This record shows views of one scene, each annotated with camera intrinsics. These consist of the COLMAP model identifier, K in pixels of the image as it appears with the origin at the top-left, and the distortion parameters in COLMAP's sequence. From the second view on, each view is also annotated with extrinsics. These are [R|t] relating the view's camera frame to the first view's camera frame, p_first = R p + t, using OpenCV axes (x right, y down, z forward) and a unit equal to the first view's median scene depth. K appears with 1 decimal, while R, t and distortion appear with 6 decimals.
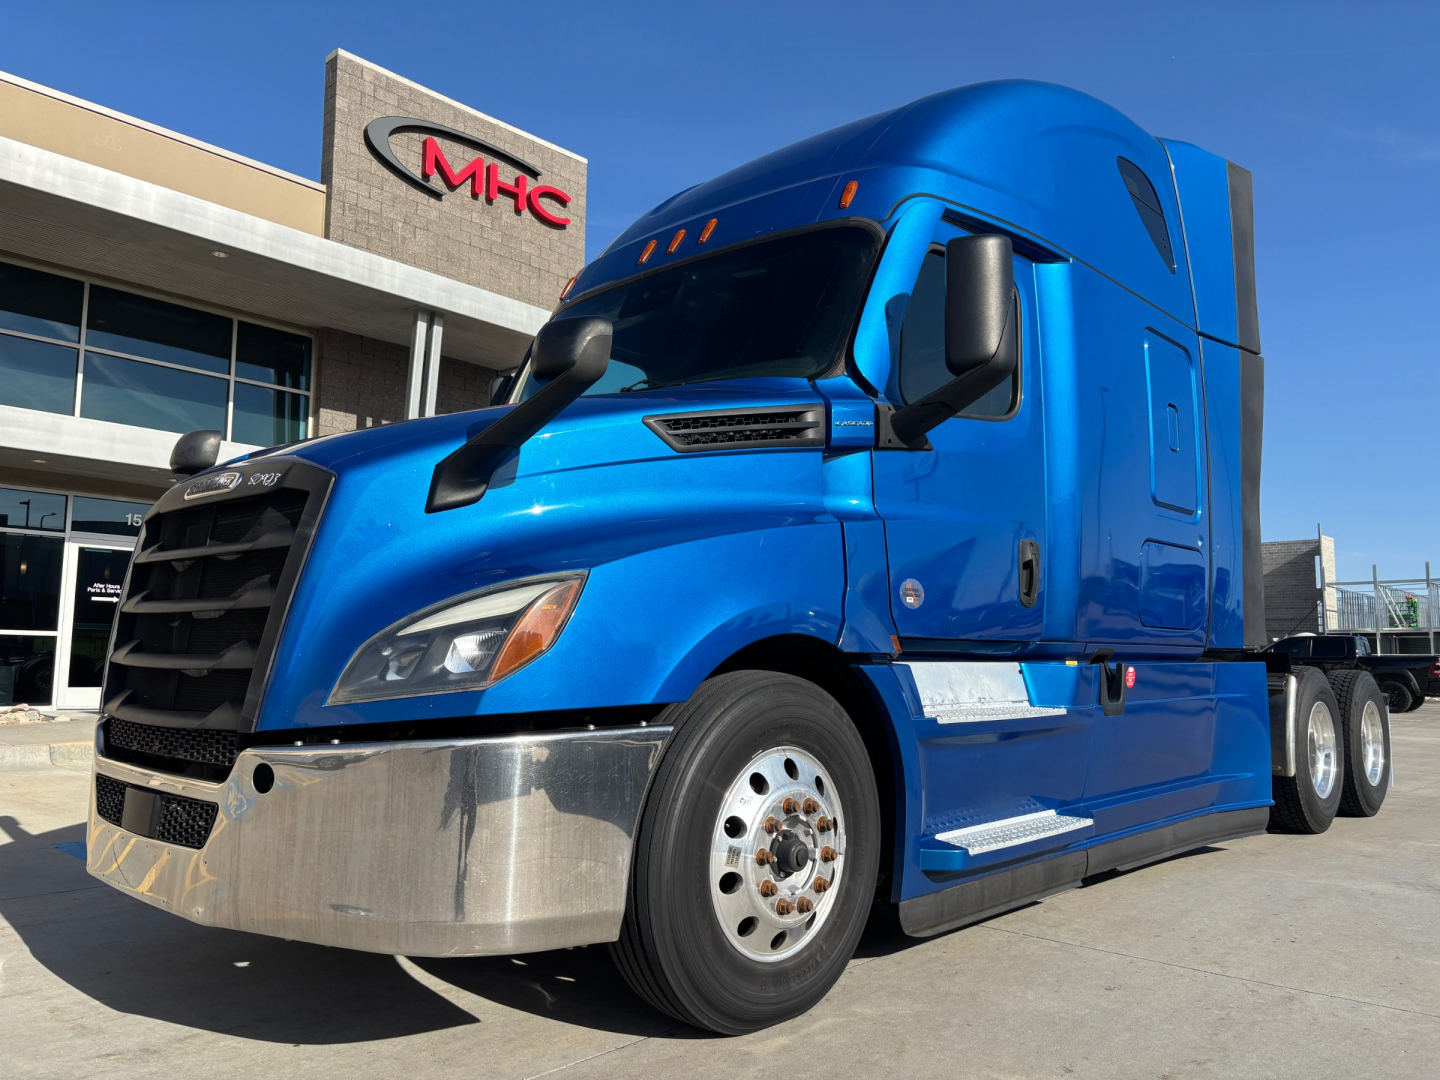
lens RADIAL K [[1117.3, 0, 717.1], [0, 1117.3, 518.6], [0, 0, 1]] dist [0.005271, 0.001884]
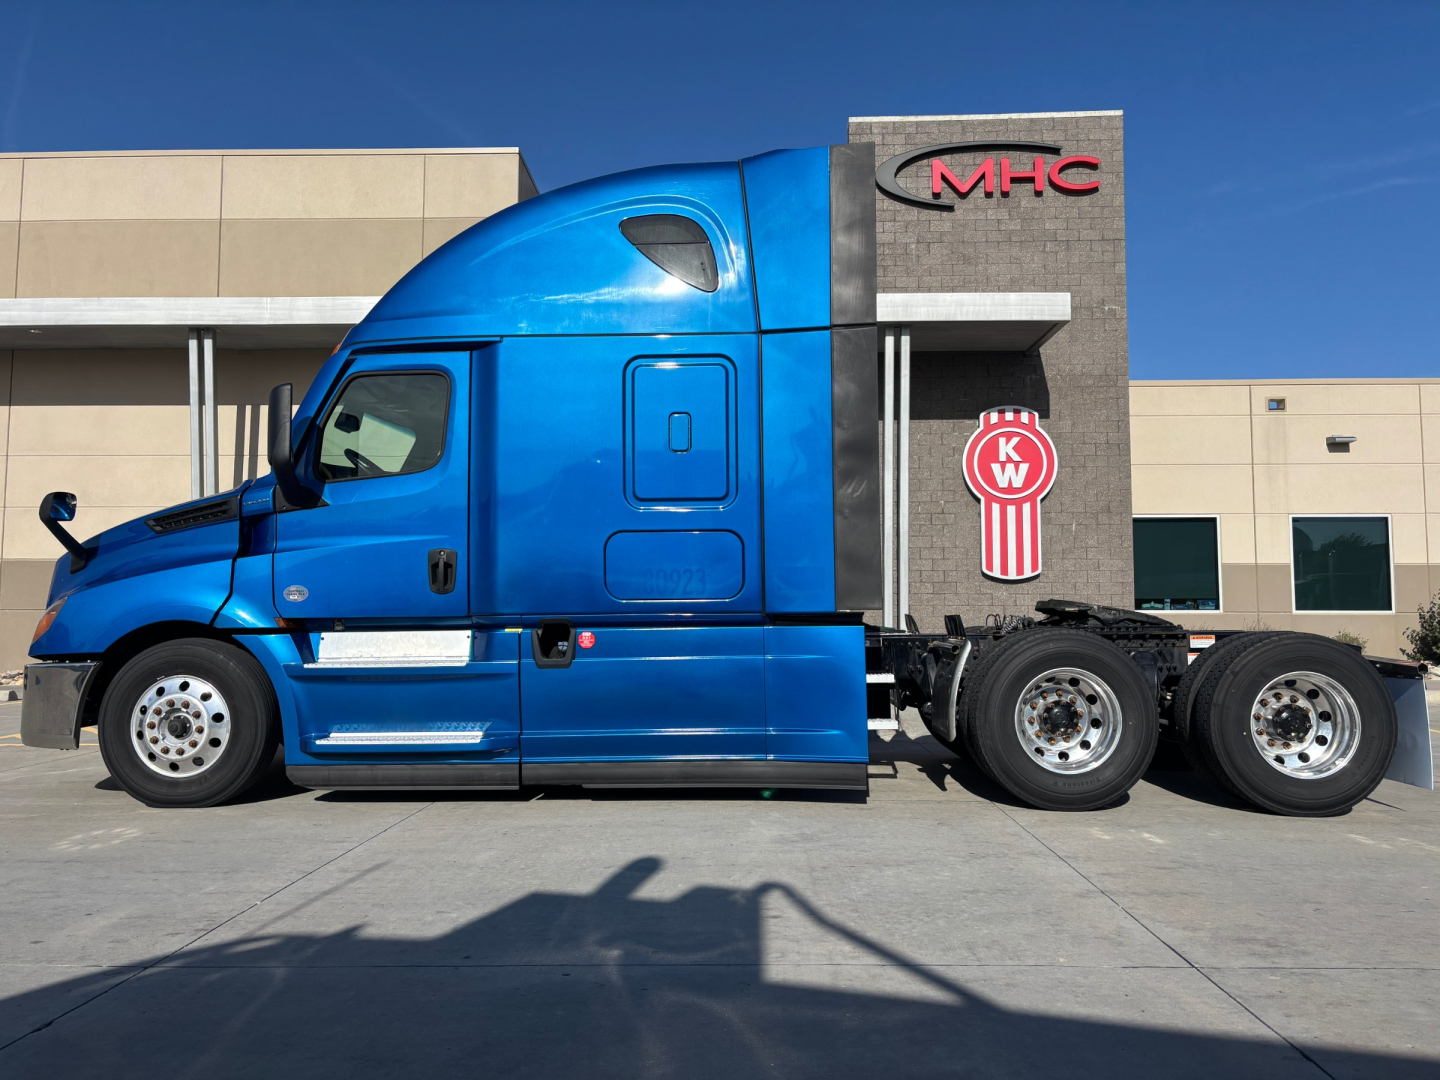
lens RADIAL K [[1115.0, 0, 751.6], [0, 1115.0, 539.7], [0, 0, 1]] dist [0.010399, 0.002437]
pose [[0.637056, -0.064200, -0.768140, 0.470053], [0.109476, 0.993959, 0.007720, 0.011516], [0.763004, -0.089011, 0.640236, 0.104156]]
